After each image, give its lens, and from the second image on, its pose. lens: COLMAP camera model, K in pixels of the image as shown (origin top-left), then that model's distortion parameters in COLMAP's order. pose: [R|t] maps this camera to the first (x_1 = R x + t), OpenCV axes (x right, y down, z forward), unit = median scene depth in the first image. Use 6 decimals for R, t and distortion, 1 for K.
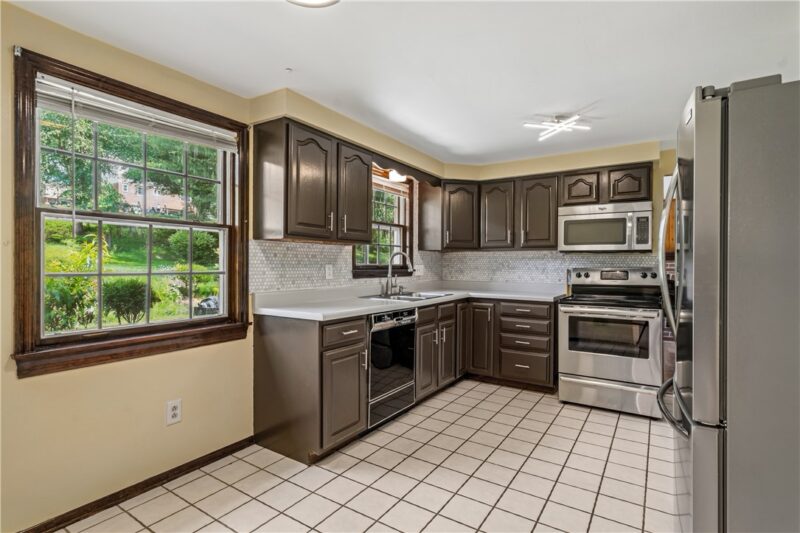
lens RADIAL K [[399.5, 0, 400.0], [0, 399.5, 266.5], [0, 0, 1]] dist [-0.001551, -0.000084]
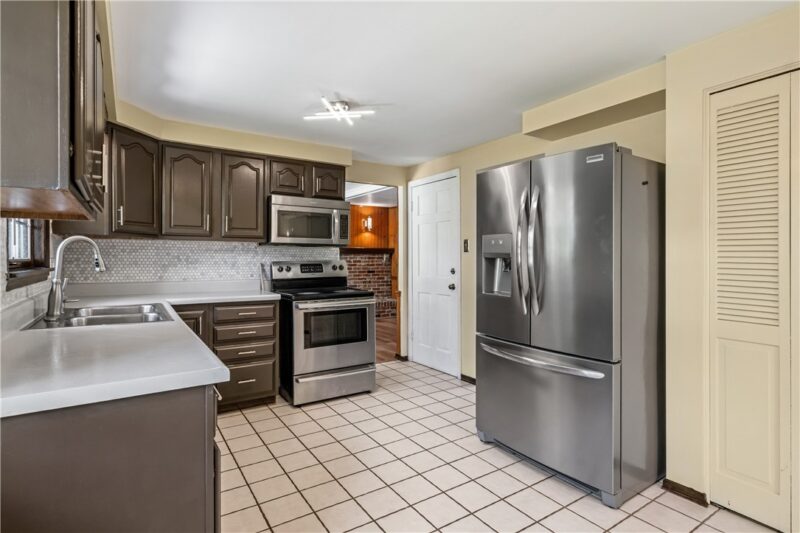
lens RADIAL K [[411.4, 0, 400.0], [0, 411.4, 266.5], [0, 0, 1]] dist [0.044709, -0.000017]
pose [[0.398105, -0.028056, 0.916911, -0.343876], [-0.000541, 0.999525, 0.030818, -0.015142], [-0.917340, -0.012765, 0.397900, 0.365703]]
